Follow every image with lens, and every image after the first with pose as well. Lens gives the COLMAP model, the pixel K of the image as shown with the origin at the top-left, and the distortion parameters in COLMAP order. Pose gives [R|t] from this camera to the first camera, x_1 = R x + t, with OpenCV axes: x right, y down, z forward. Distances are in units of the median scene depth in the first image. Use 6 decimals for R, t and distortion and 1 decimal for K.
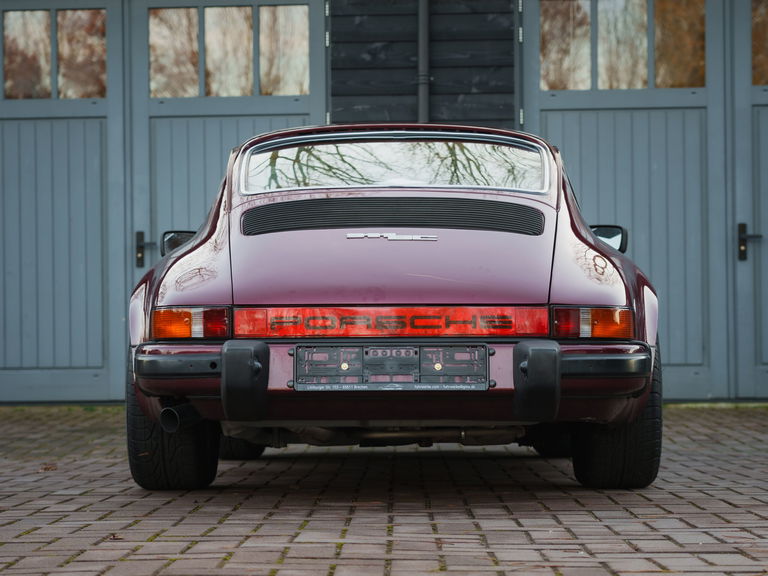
lens RADIAL K [[1777.0, 0, 384.0], [0, 1777.0, 288.0], [0, 0, 1]] dist [0.077282, 0.115144]
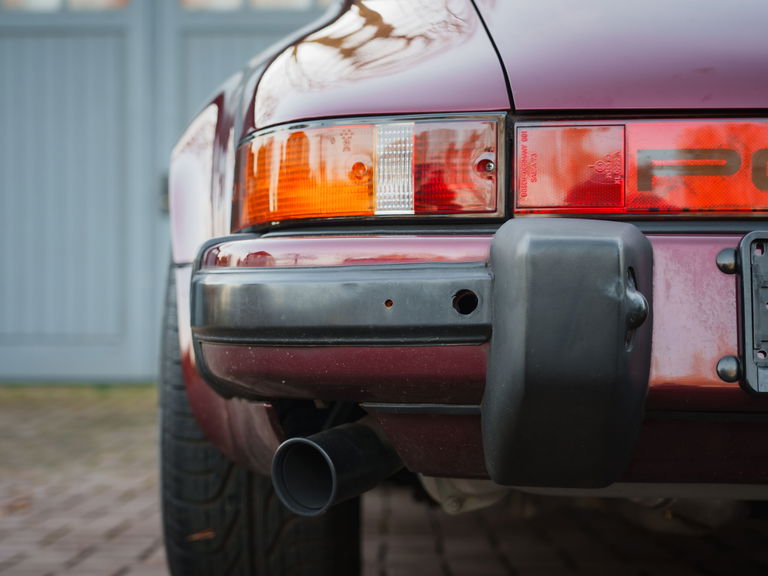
lens RADIAL K [[1616.9, 0, 348.0], [0, 1616.9, 287.9], [0, 0, 1]] dist [-0.002264, -0.126550]
pose [[0.999730, 0.012905, -0.019328, -0.106690], [-0.012753, 0.999887, 0.007992, 0.038085], [0.019429, -0.007743, 0.999781, 0.709292]]
